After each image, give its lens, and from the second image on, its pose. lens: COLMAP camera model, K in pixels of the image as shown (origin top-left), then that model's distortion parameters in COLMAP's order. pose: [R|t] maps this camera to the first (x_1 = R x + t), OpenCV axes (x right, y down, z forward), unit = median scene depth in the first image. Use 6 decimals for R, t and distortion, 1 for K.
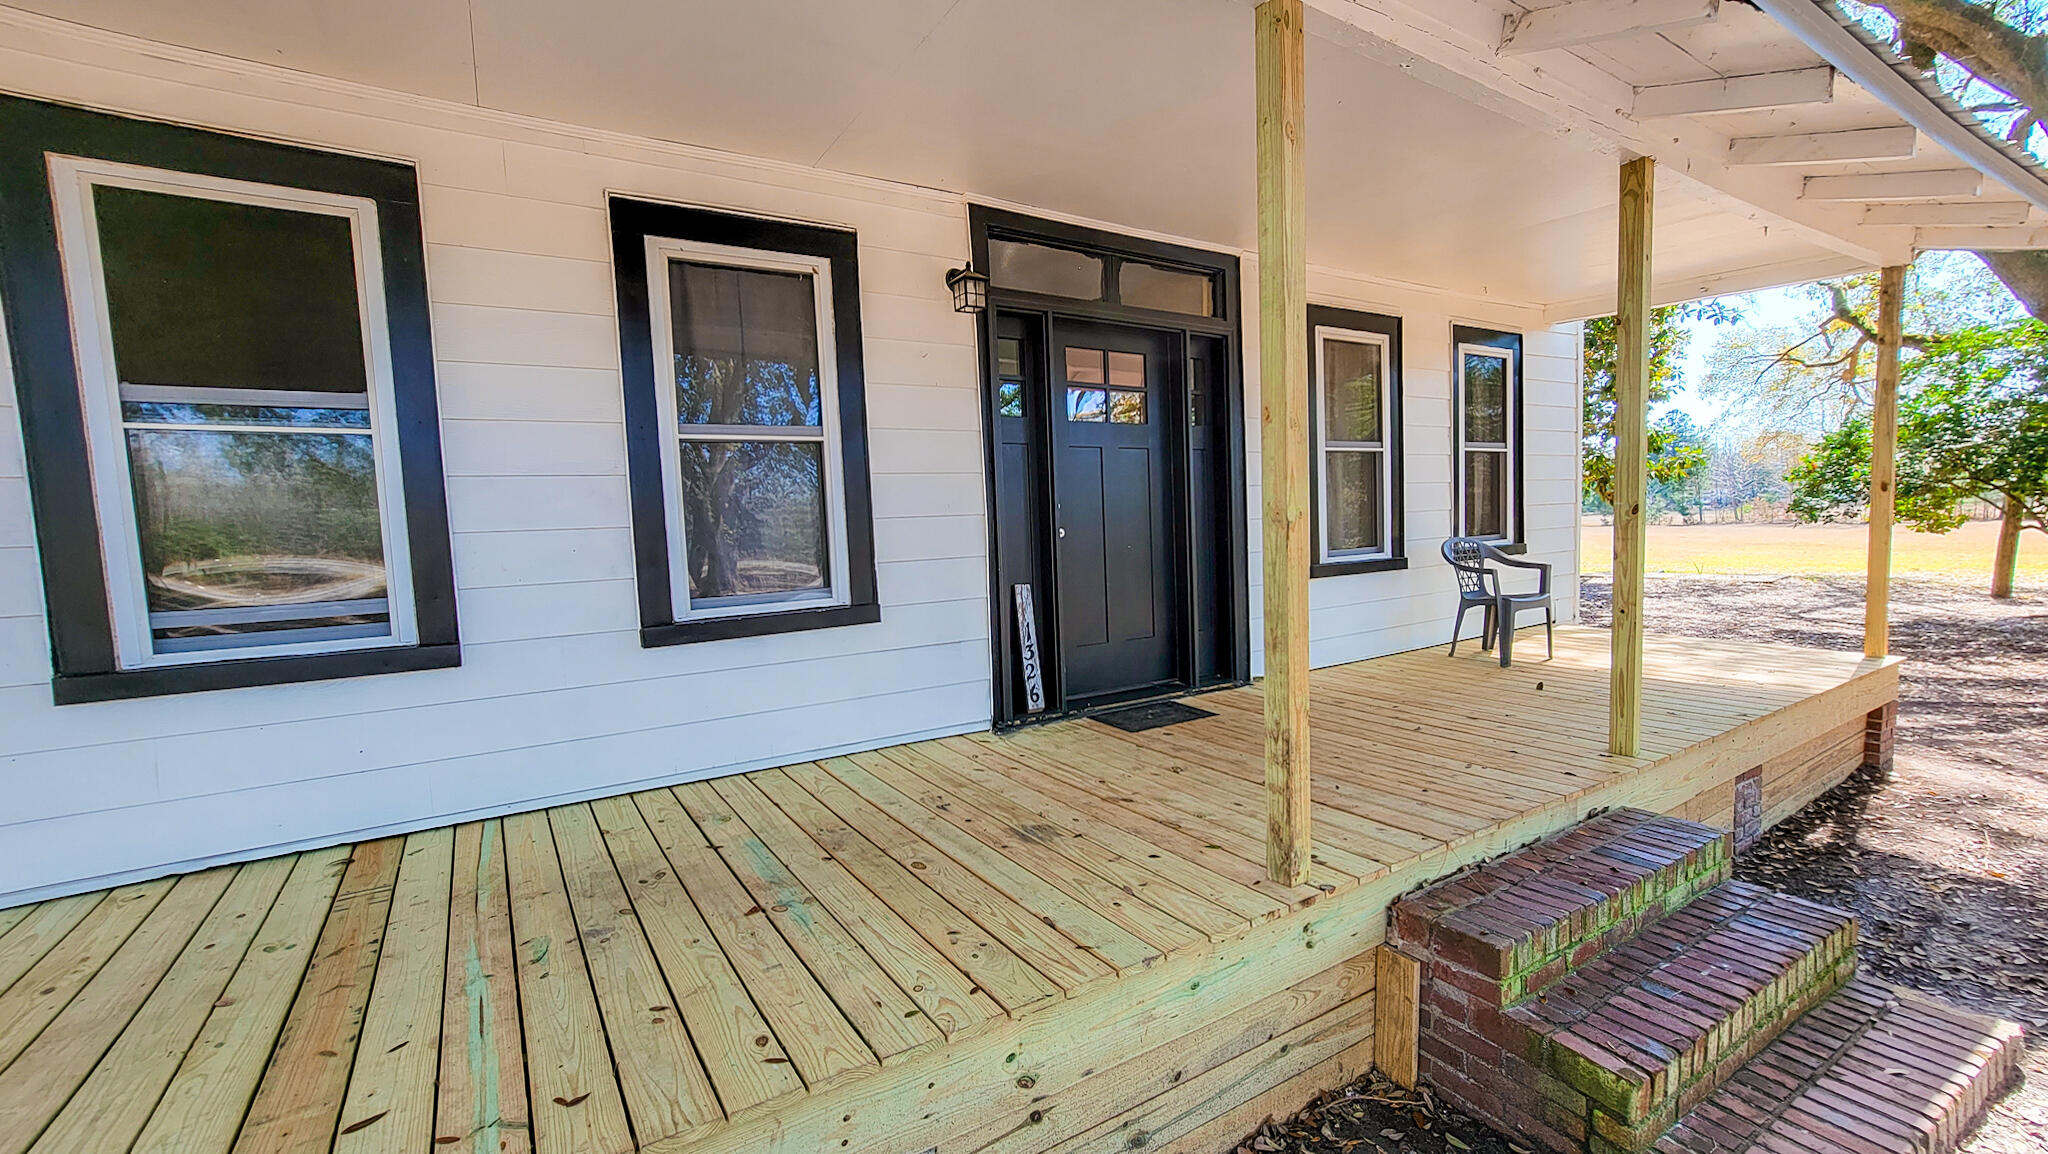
lens RADIAL K [[839.5, 0, 1029.3], [0, 839.5, 585.1], [0, 0, 1]] dist [-0.020280, 0.010970]
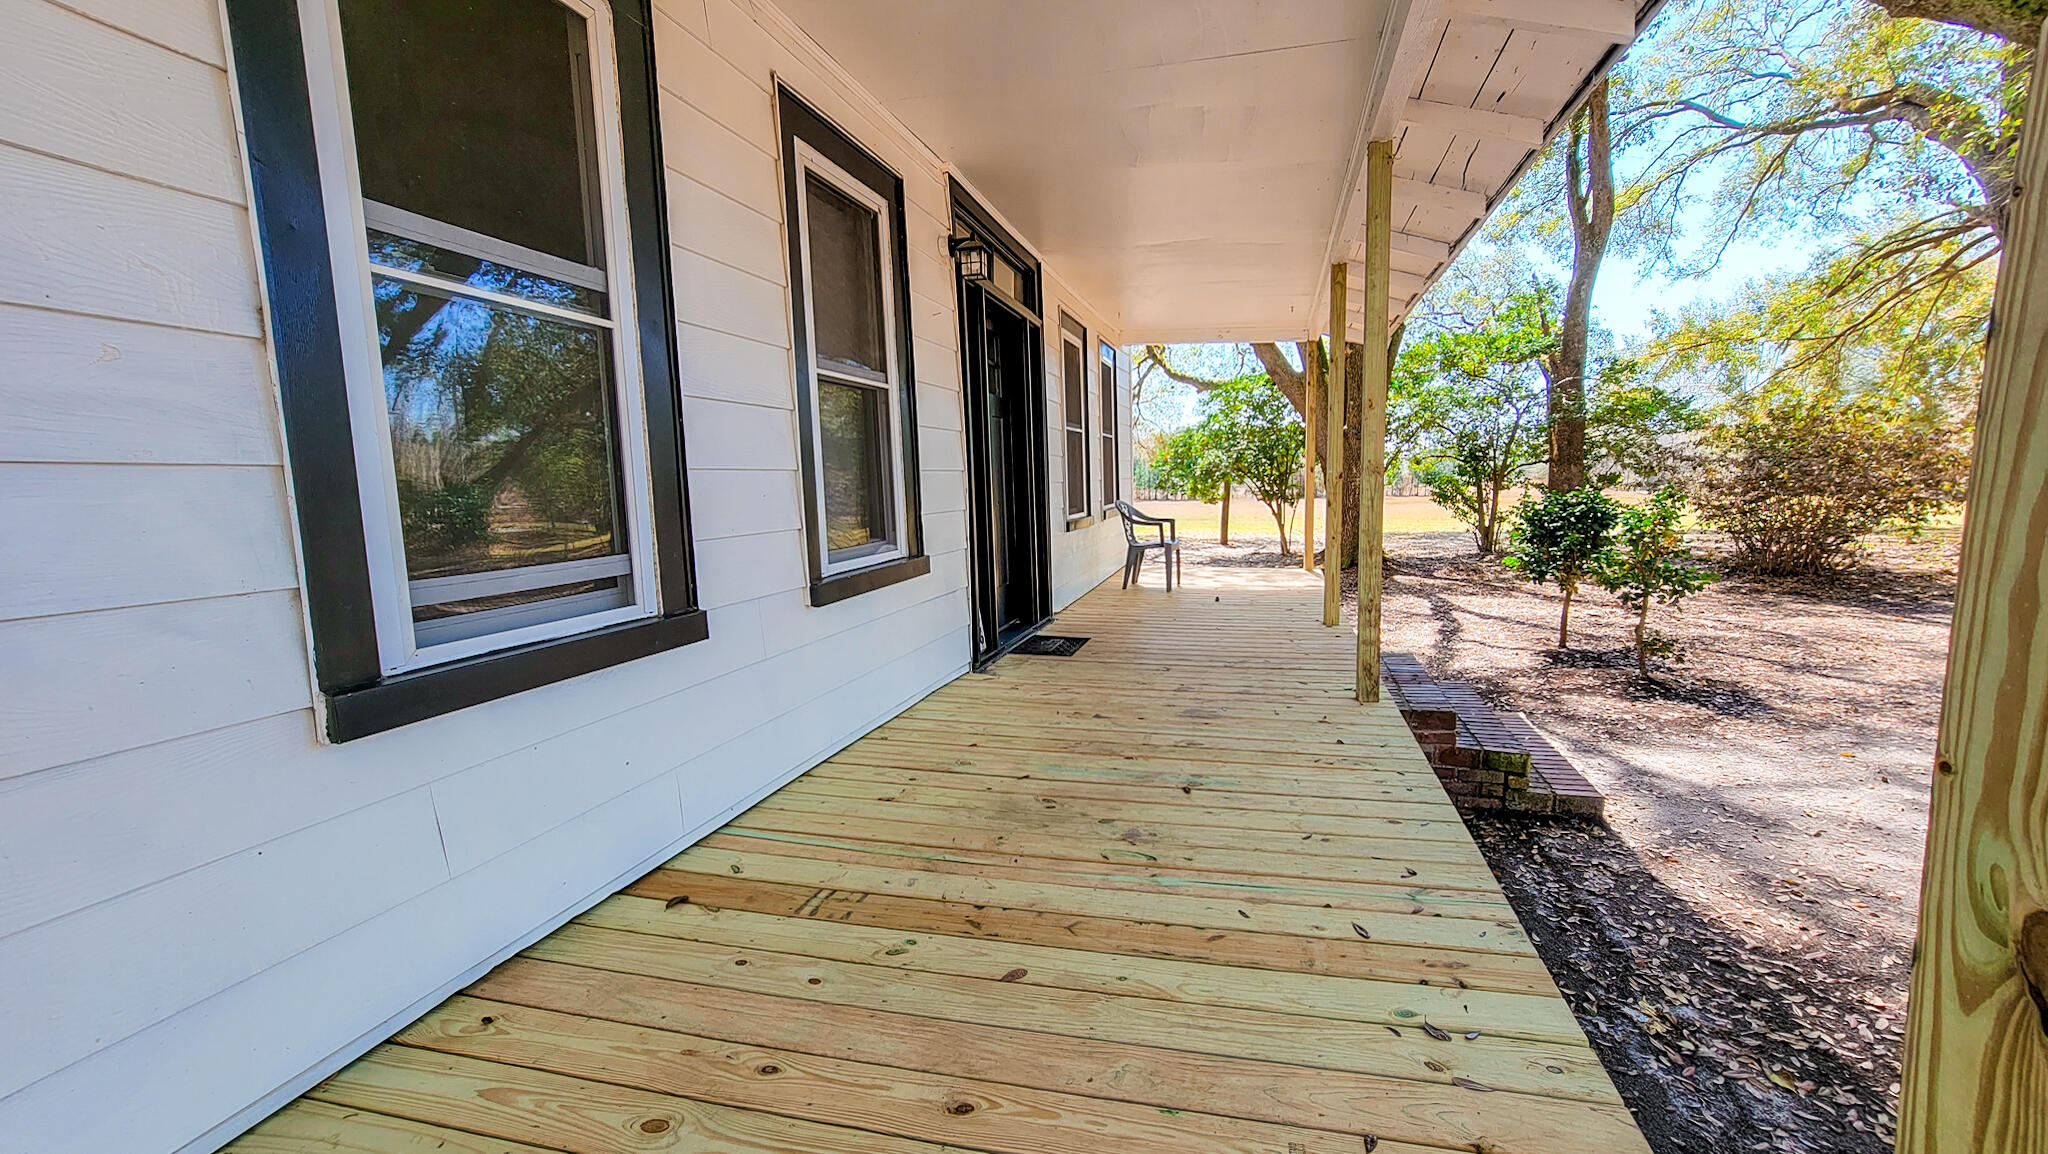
lens RADIAL K [[839.5, 0, 1029.3], [0, 839.5, 585.1], [0, 0, 1]] dist [-0.020280, 0.010970]
pose [[0.740628, -0.066719, 0.668595, -0.994548], [0.052379, 0.997763, 0.041544, 0.029771], [-0.669871, 0.004252, 0.742465, 0.207758]]
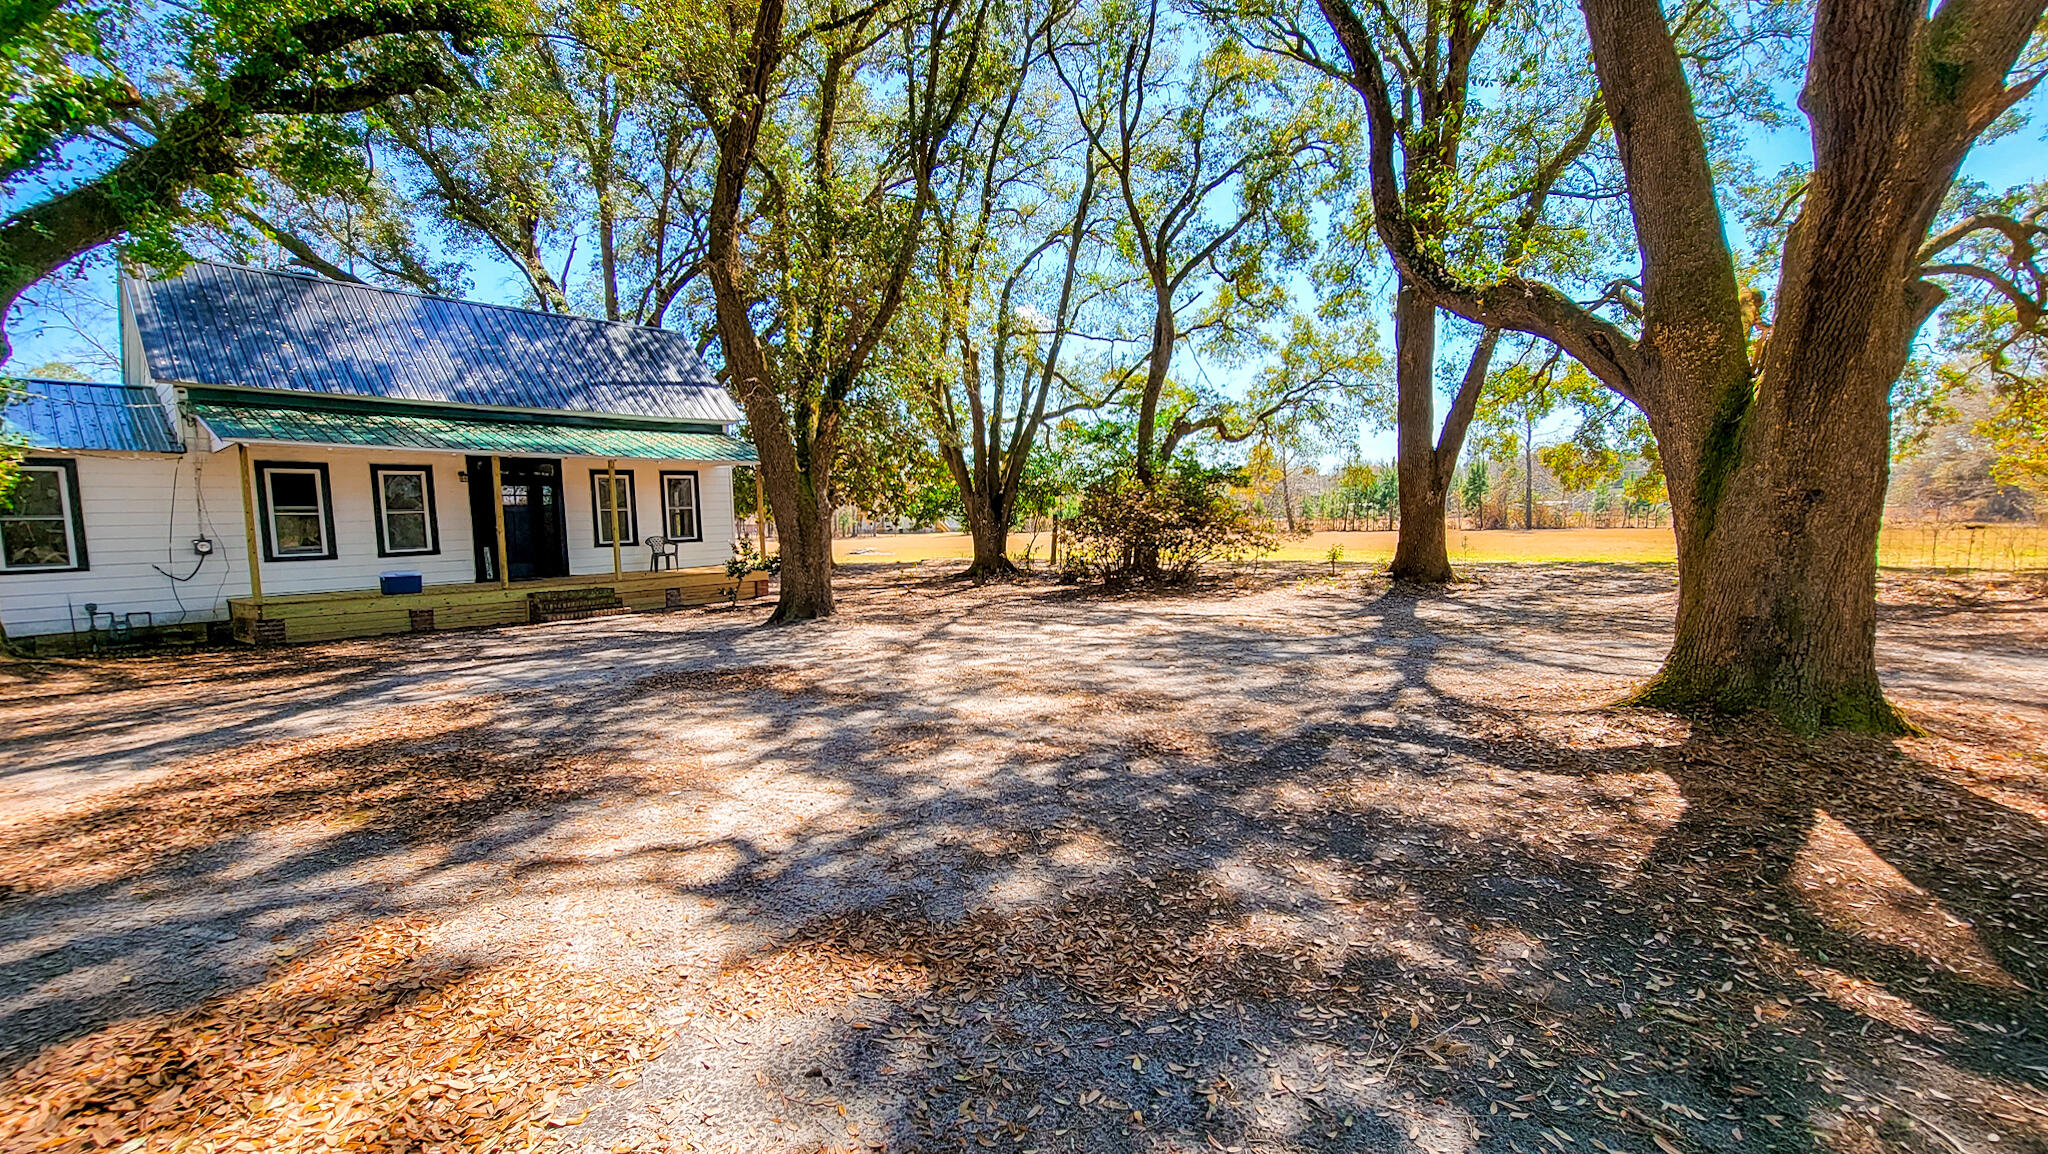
lens RADIAL K [[839.5, 0, 1029.3], [0, 839.5, 585.1], [0, 0, 1]] dist [-0.020280, 0.010970]
pose [[0.947310, -0.015002, 0.319967, 1.694349], [0.017589, 0.999832, -0.005194, 0.357037], [-0.319835, 0.010548, 0.947415, -5.182078]]
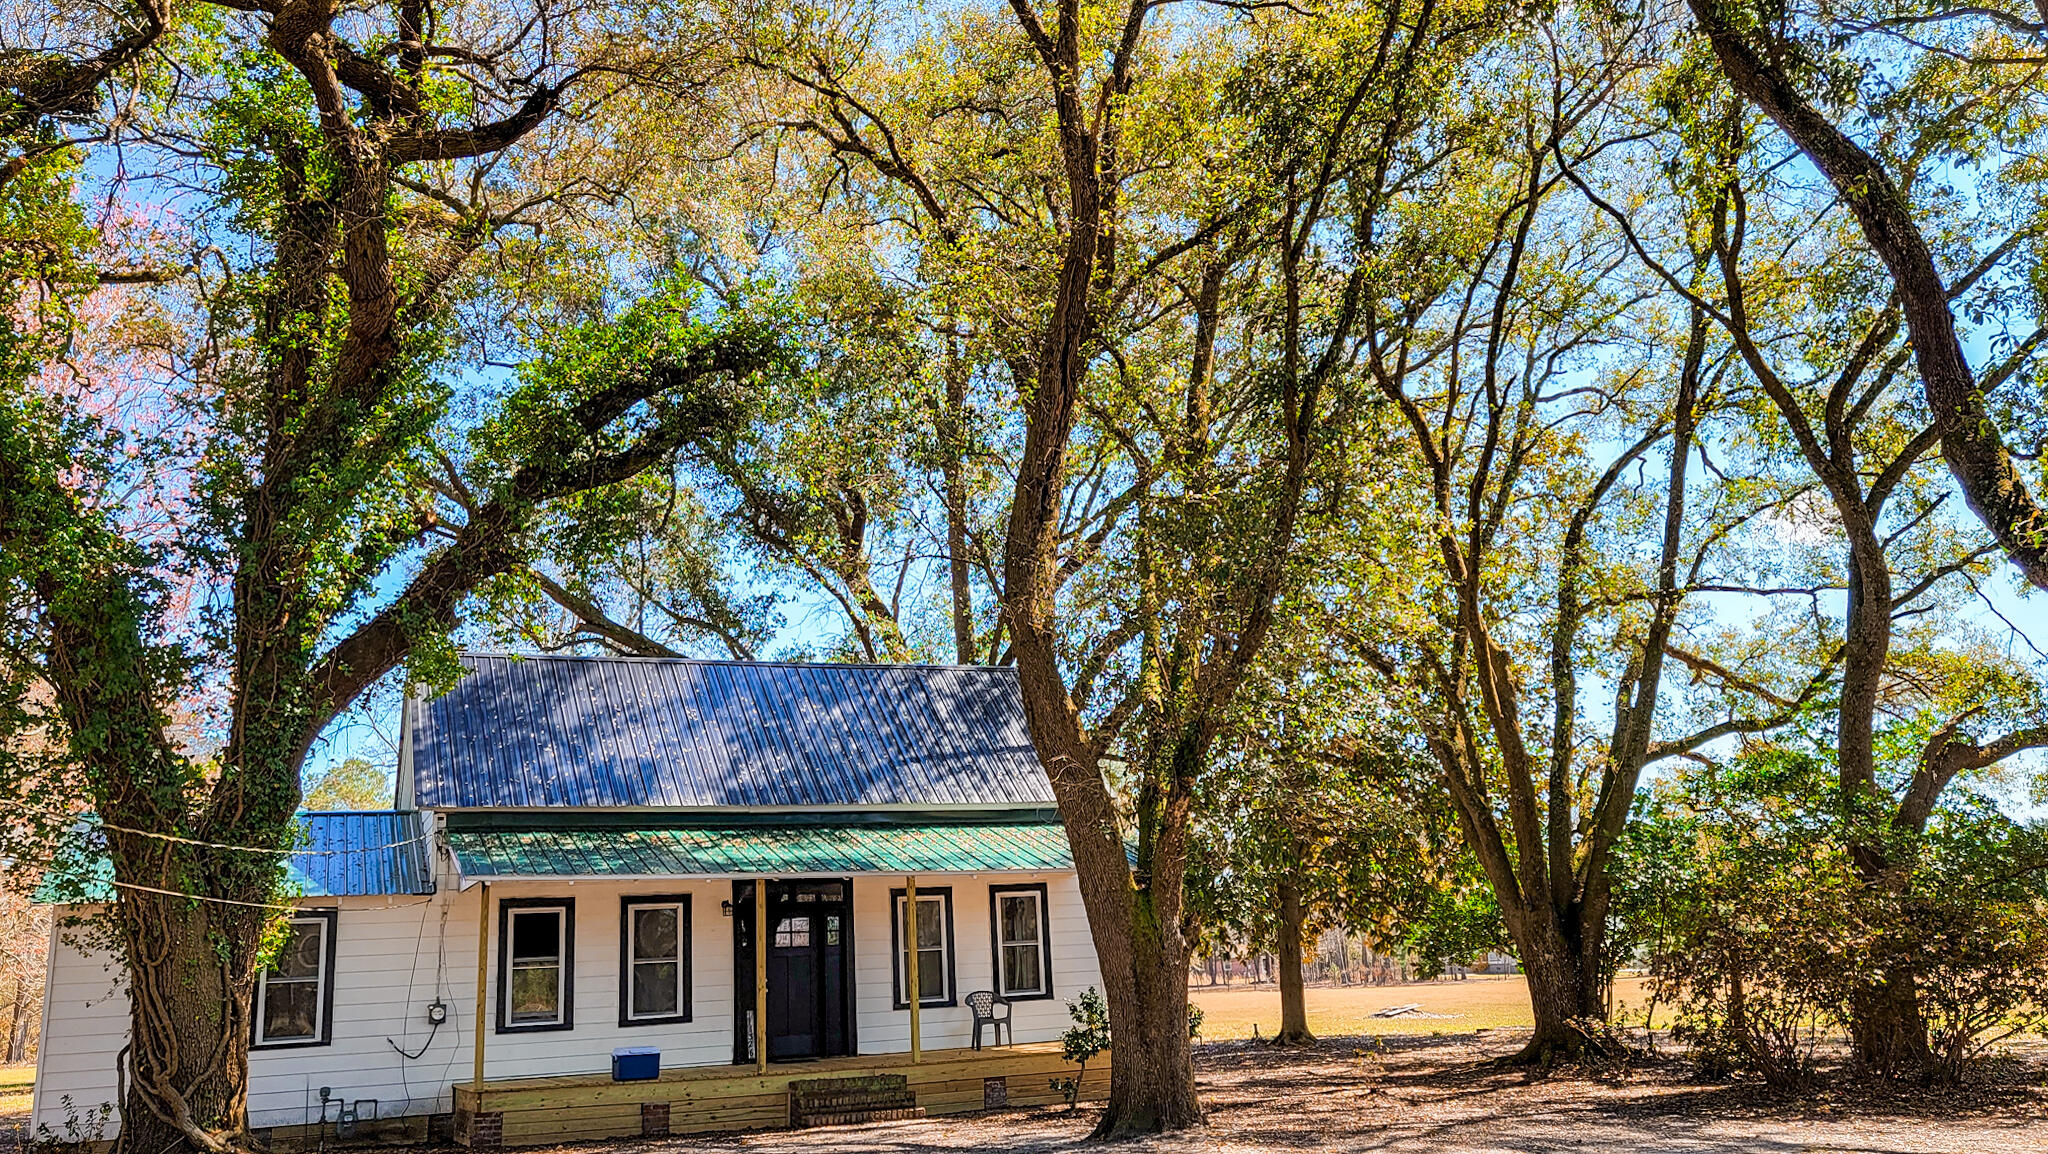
lens RADIAL K [[1604.6, 0, 1011.5], [0, 1604.6, 577.4], [0, 0, 1]] dist [0.015989, 0.003350]
pose [[0.989597, -0.043145, -0.137243, 2.360831], [-0.000922, 0.952048, -0.305948, 0.374305], [0.143862, 0.302892, 0.942104, -6.187162]]
